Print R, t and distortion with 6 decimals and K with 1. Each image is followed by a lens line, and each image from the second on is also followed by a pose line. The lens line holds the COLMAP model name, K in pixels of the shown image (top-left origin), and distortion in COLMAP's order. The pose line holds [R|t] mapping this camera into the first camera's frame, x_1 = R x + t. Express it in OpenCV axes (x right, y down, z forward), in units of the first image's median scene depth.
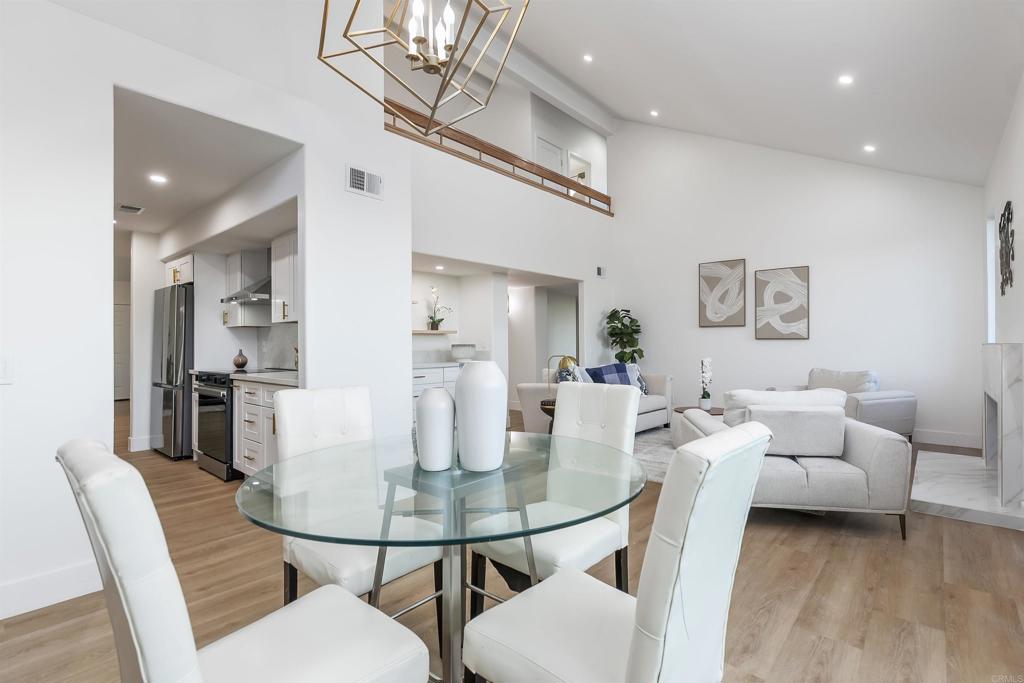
lens RADIAL K [[481.9, 0, 512.0], [0, 481.9, 341.5], [0, 0, 1]] dist [0.000022, -0.000052]
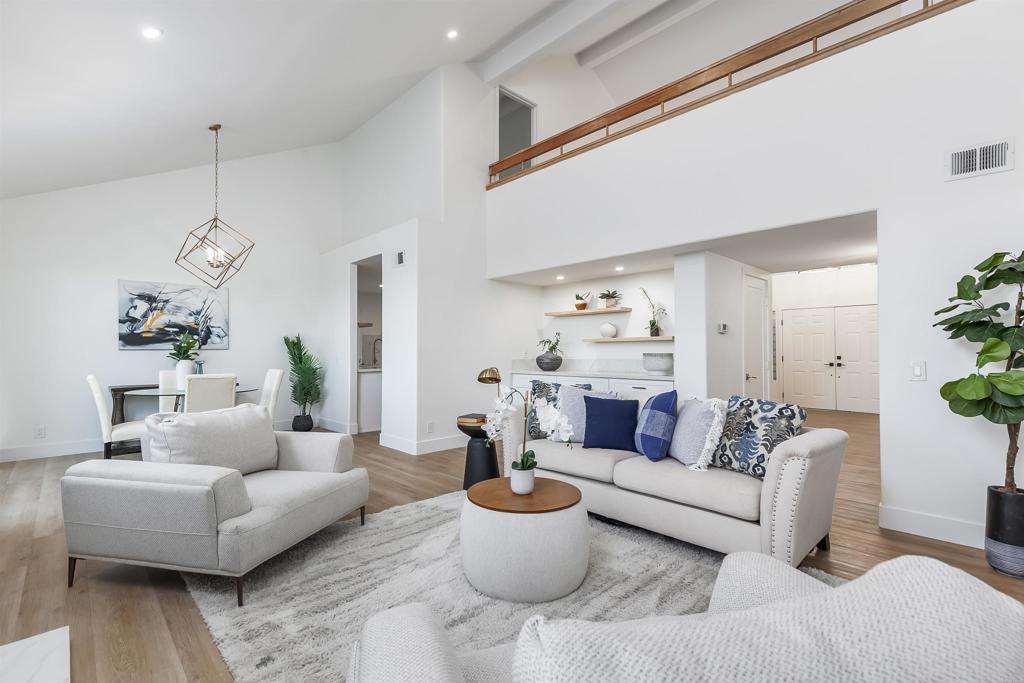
lens RADIAL K [[469.6, 0, 512.0], [0, 469.6, 341.5], [0, 0, 1]] dist [0.011497, -0.000108]
pose [[-0.094608, -0.011370, -0.995450, 0.695385], [0.007992, 0.999894, -0.012180, -0.005624], [0.995483, -0.009108, -0.094507, 0.817574]]
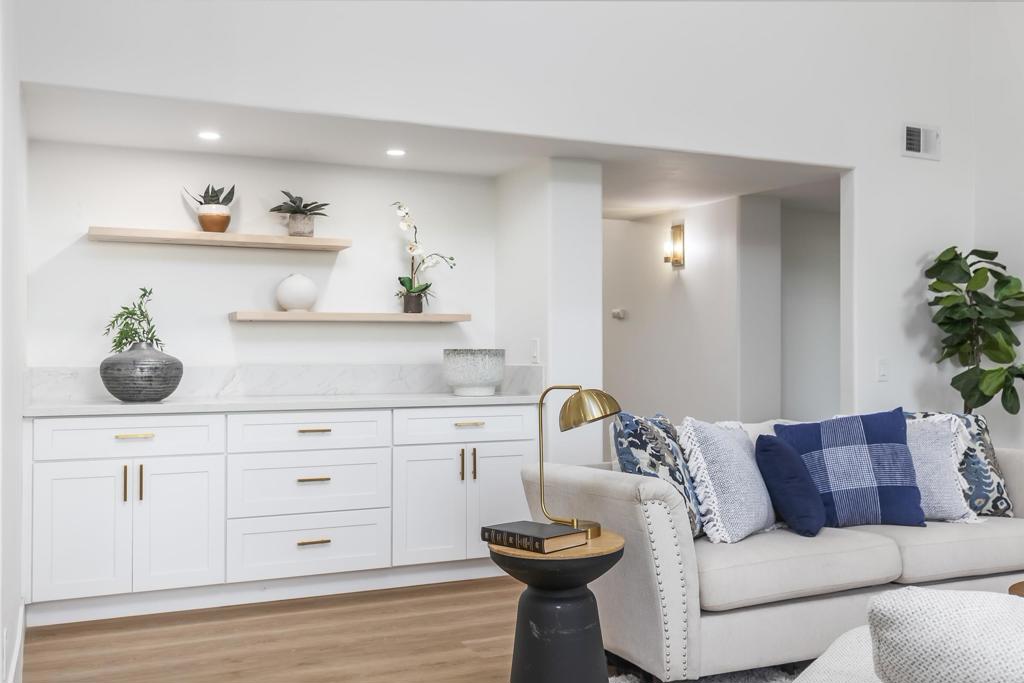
lens RADIAL K [[1026.8, 0, 512.0], [0, 1026.8, 341.5], [0, 0, 1]] dist [0.013528, 0.010091]
pose [[0.911879, 0.007912, -0.410383, 0.258855], [-0.009060, 0.999959, -0.000853, 0.000114], [0.410359, 0.004496, 0.911913, 0.258448]]
